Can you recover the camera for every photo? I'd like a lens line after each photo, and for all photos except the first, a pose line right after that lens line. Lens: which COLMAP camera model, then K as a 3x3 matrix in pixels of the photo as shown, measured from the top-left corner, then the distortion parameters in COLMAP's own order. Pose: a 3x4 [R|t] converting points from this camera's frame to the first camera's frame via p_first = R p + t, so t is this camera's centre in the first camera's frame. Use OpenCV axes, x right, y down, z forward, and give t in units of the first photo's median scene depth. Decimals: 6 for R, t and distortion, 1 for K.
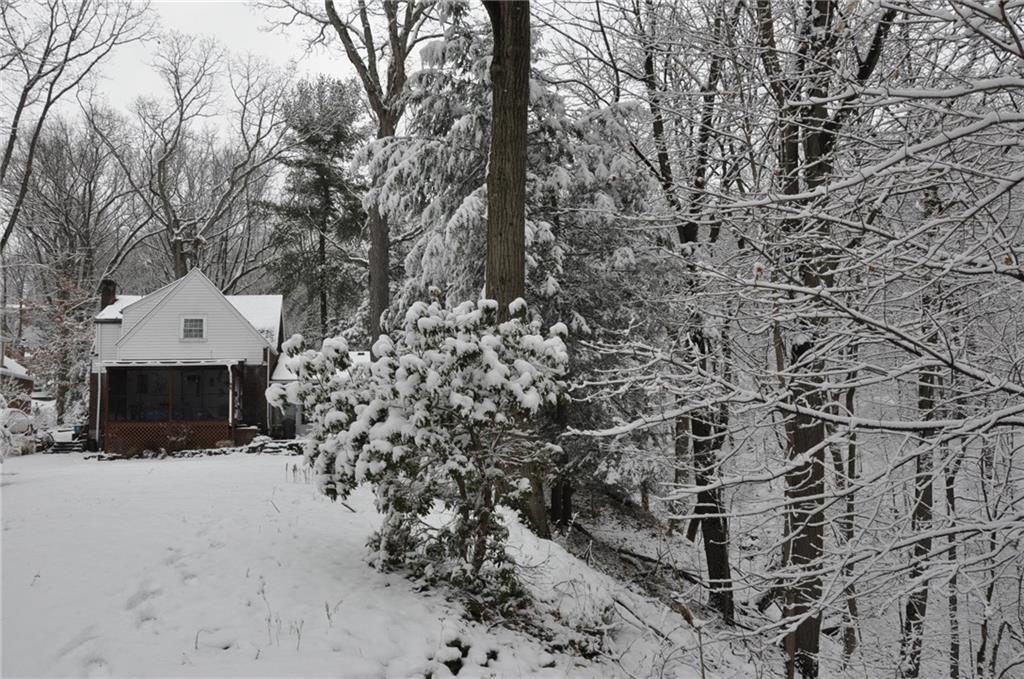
lens RADIAL K [[787.6, 0, 515.1], [0, 787.6, 349.4], [0, 0, 1]] dist [-0.152023, 0.104480]
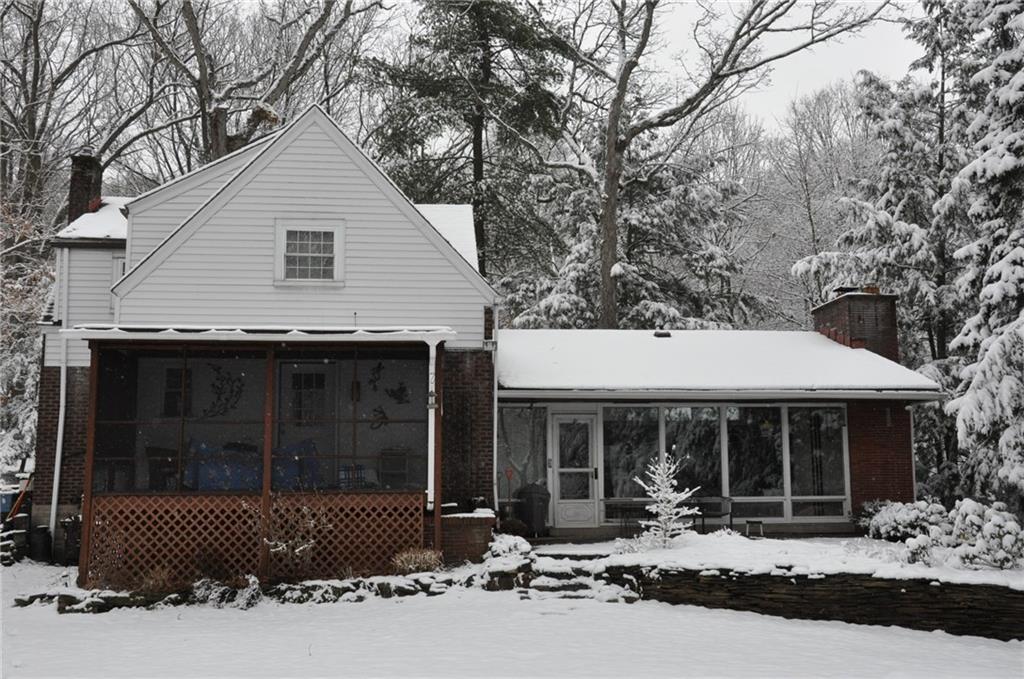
lens RADIAL K [[1075.0, 0, 512.0], [0, 1075.0, 339.5], [0, 0, 1]] dist [0.012053, 0.037072]
pose [[0.995787, 0.012792, -0.090805, -0.088012], [-0.015046, 0.999594, -0.024176, 0.009488], [0.090459, 0.025440, 0.995575, 0.153092]]
